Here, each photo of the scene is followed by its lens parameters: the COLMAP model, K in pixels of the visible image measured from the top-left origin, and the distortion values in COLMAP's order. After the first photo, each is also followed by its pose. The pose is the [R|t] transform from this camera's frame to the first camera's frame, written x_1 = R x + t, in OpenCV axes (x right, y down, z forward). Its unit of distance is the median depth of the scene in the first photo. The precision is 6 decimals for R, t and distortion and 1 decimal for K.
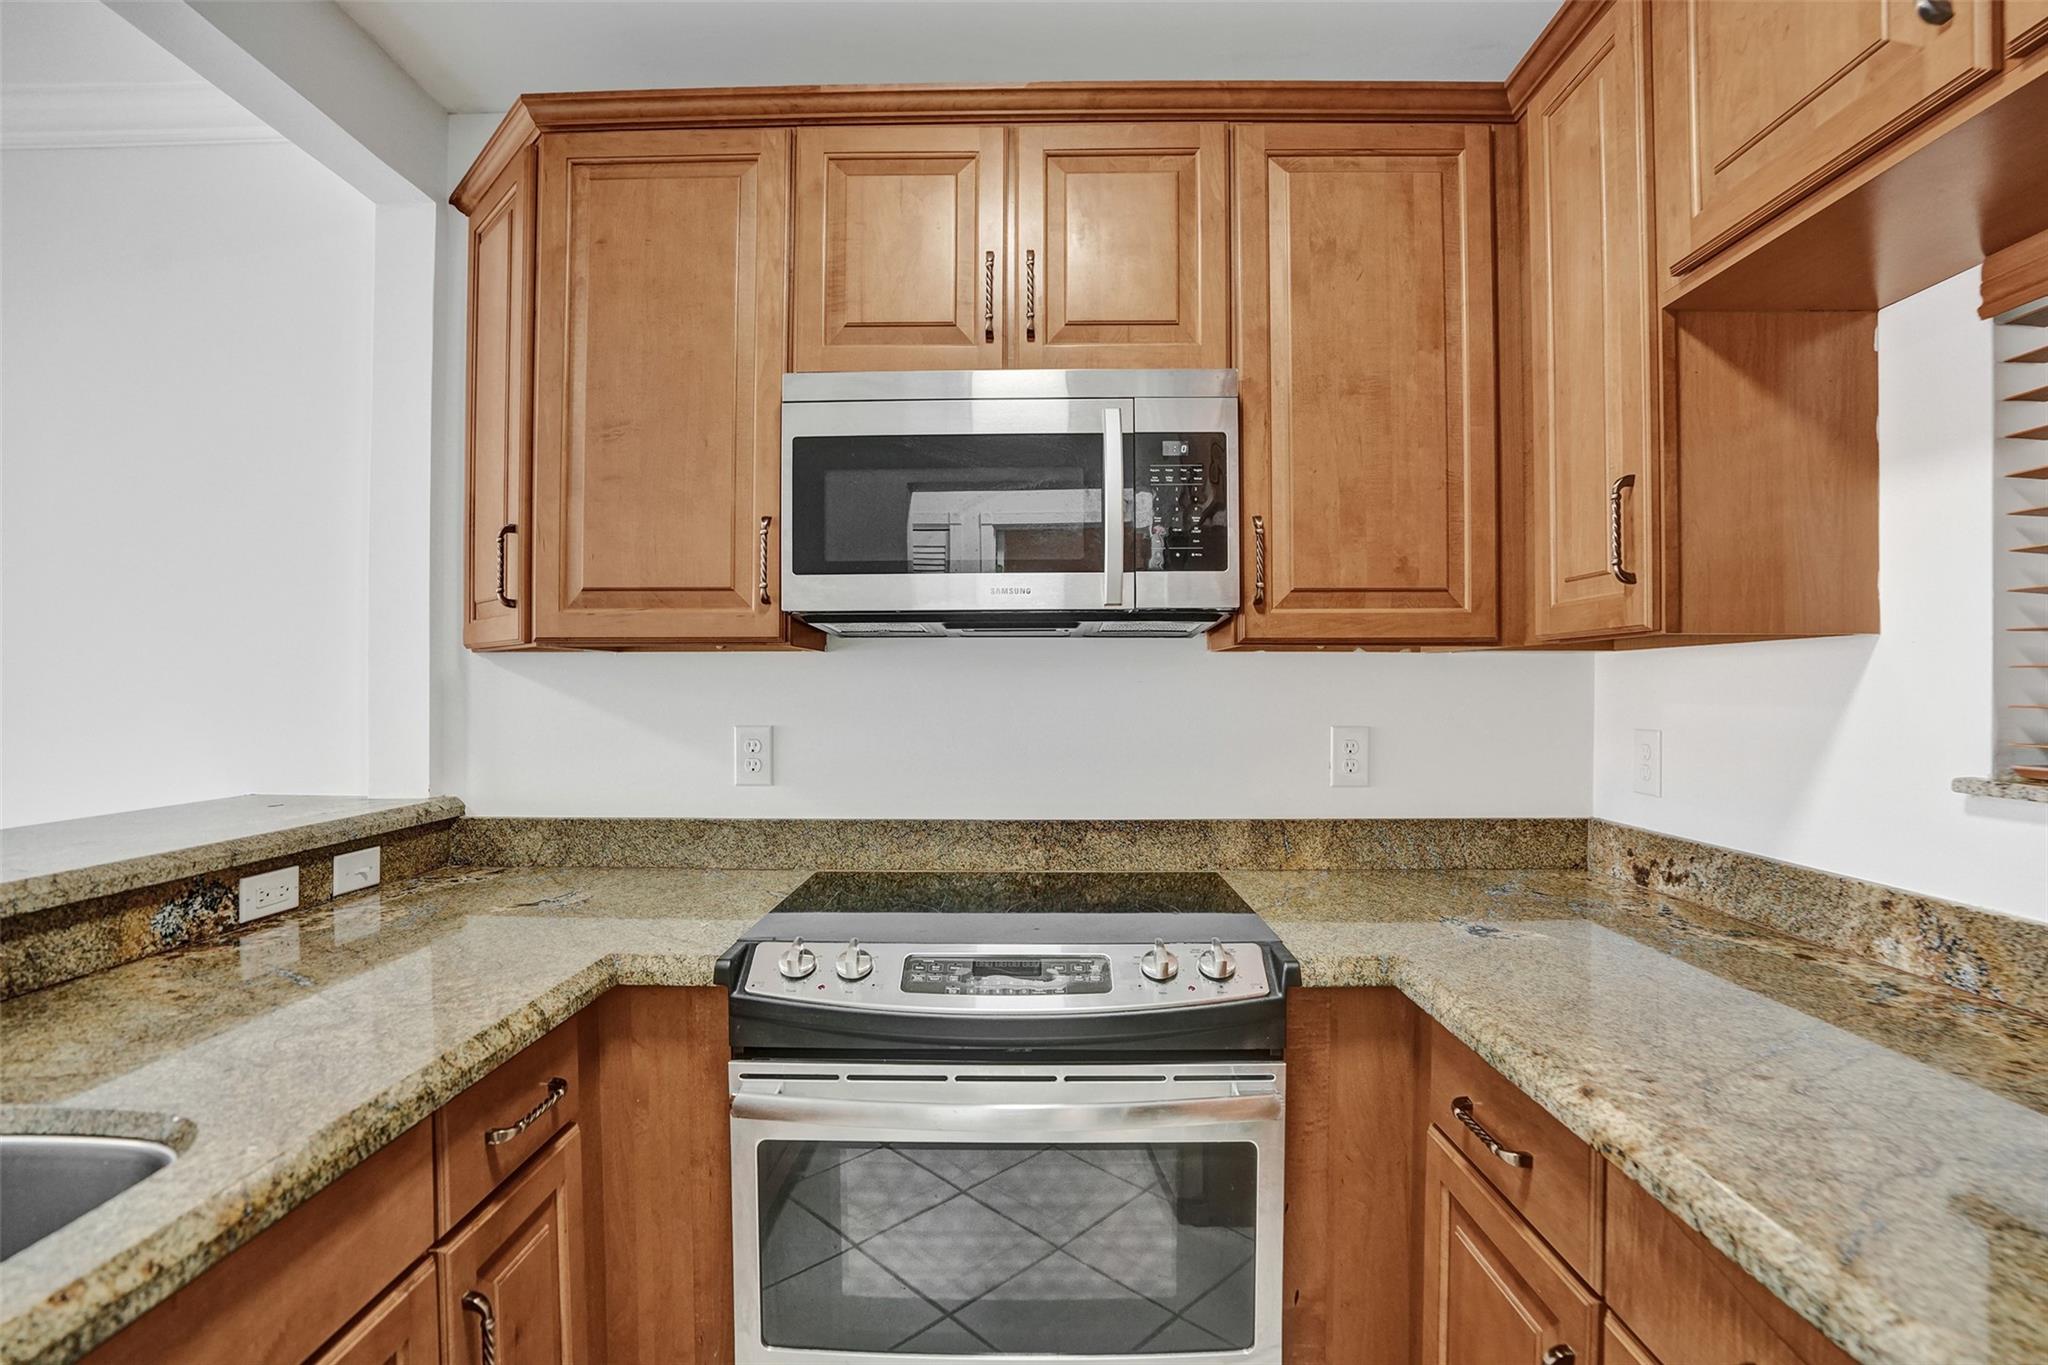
lens RADIAL K [[957.3, 0, 1019.4], [0, 957.3, 689.0], [0, 0, 1]] dist [-0.055683, 0.021151]
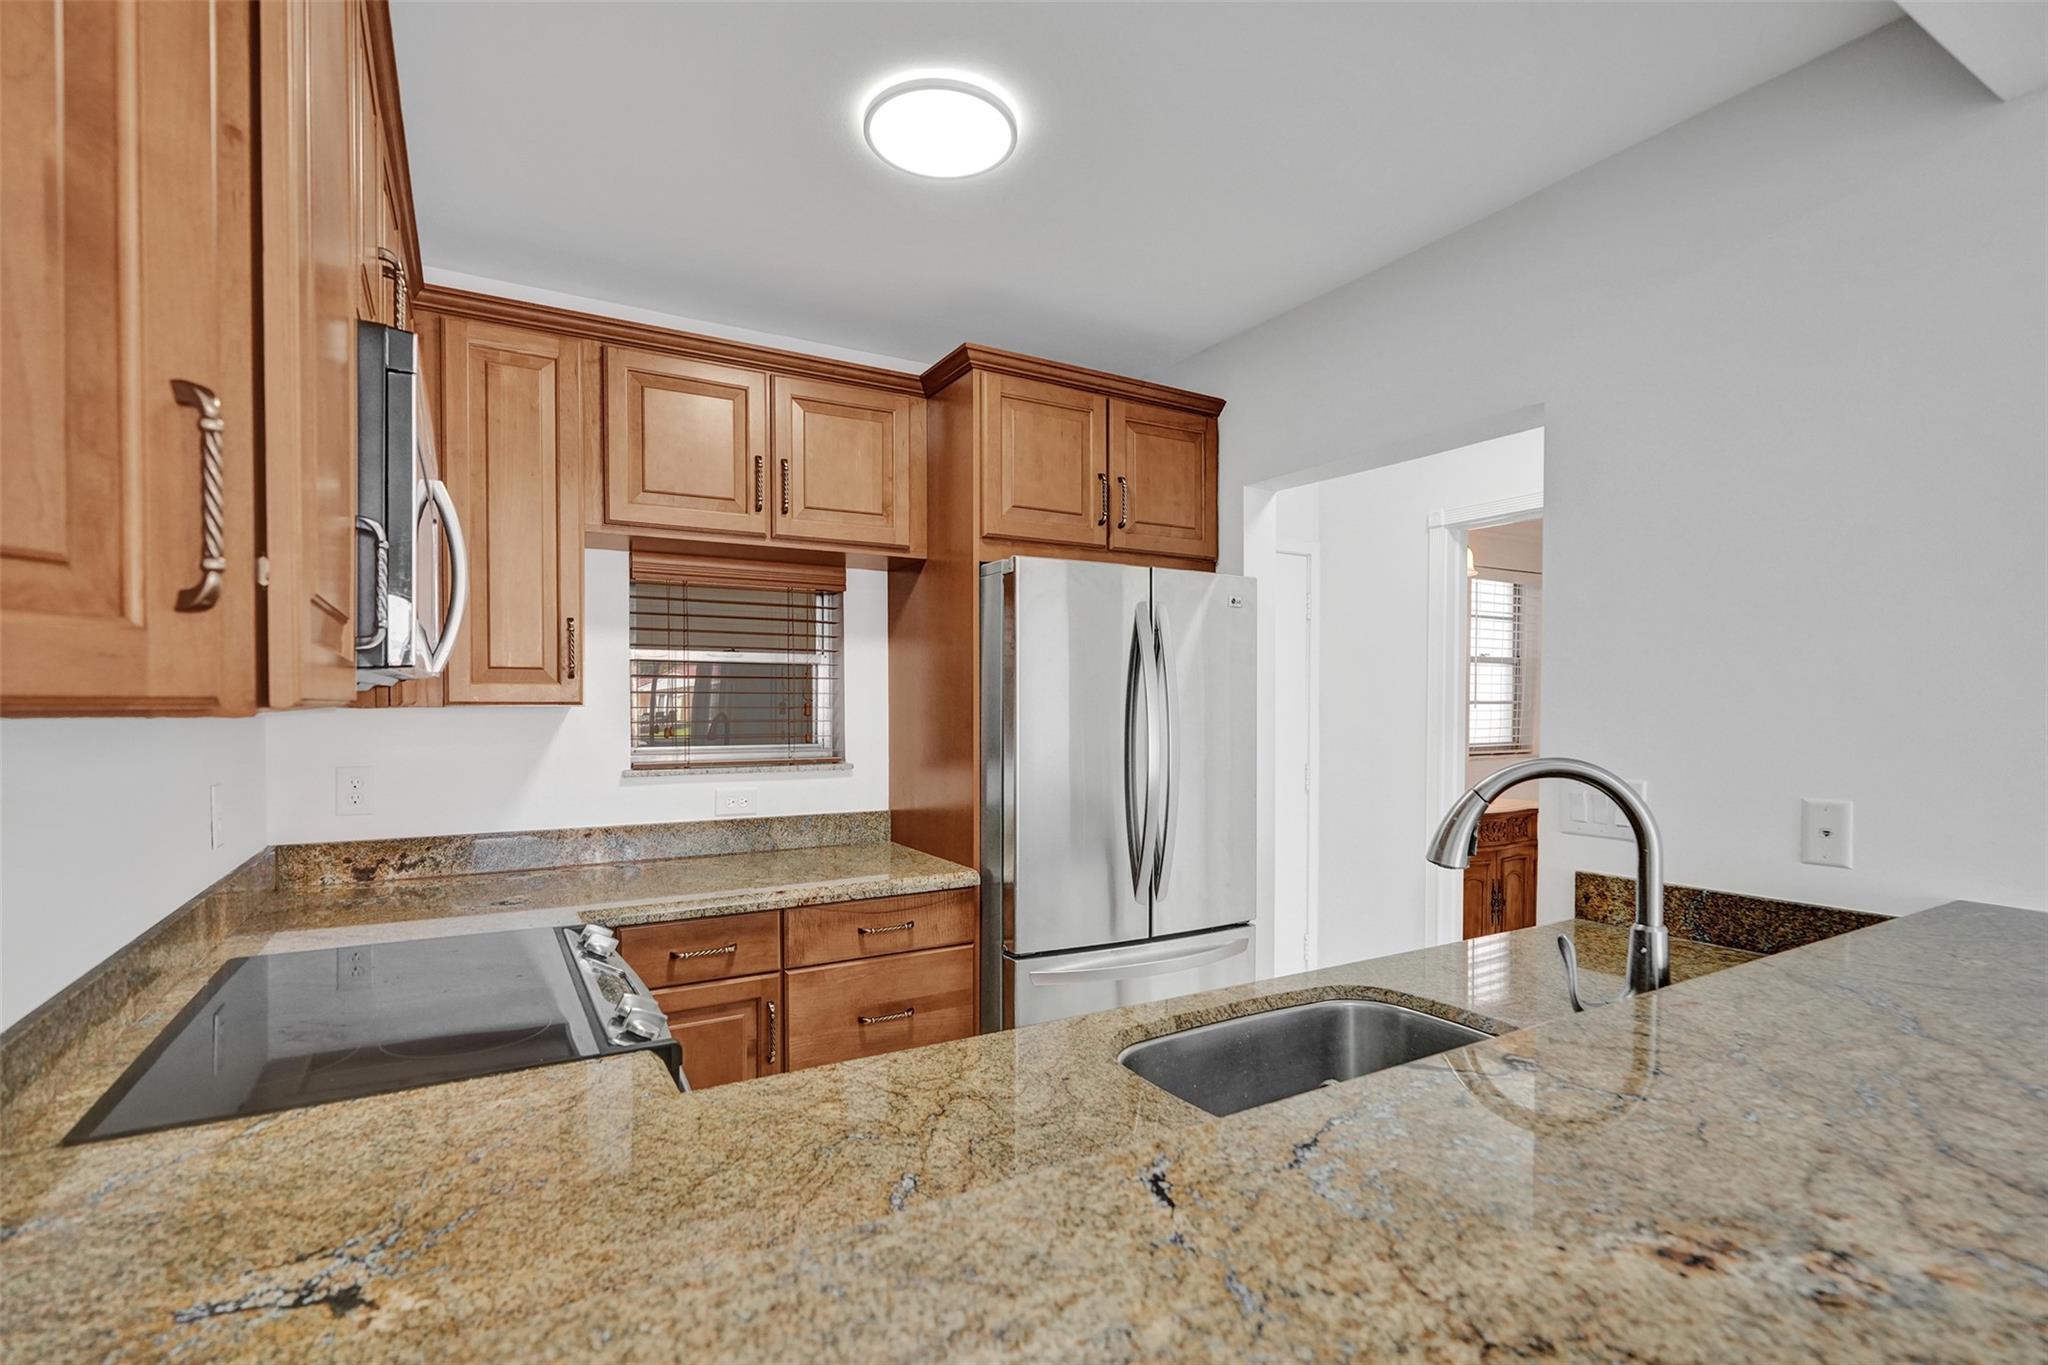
lens RADIAL K [[957.3, 0, 1044.6], [0, 957.3, 712.1], [0, 0, 1]] dist [-0.055683, 0.021151]
pose [[-0.541984, -0.012628, 0.840294, -1.078153], [-0.001823, 0.999902, 0.013851, -0.060158], [-0.840387, 0.005976, -0.541954, 0.967901]]
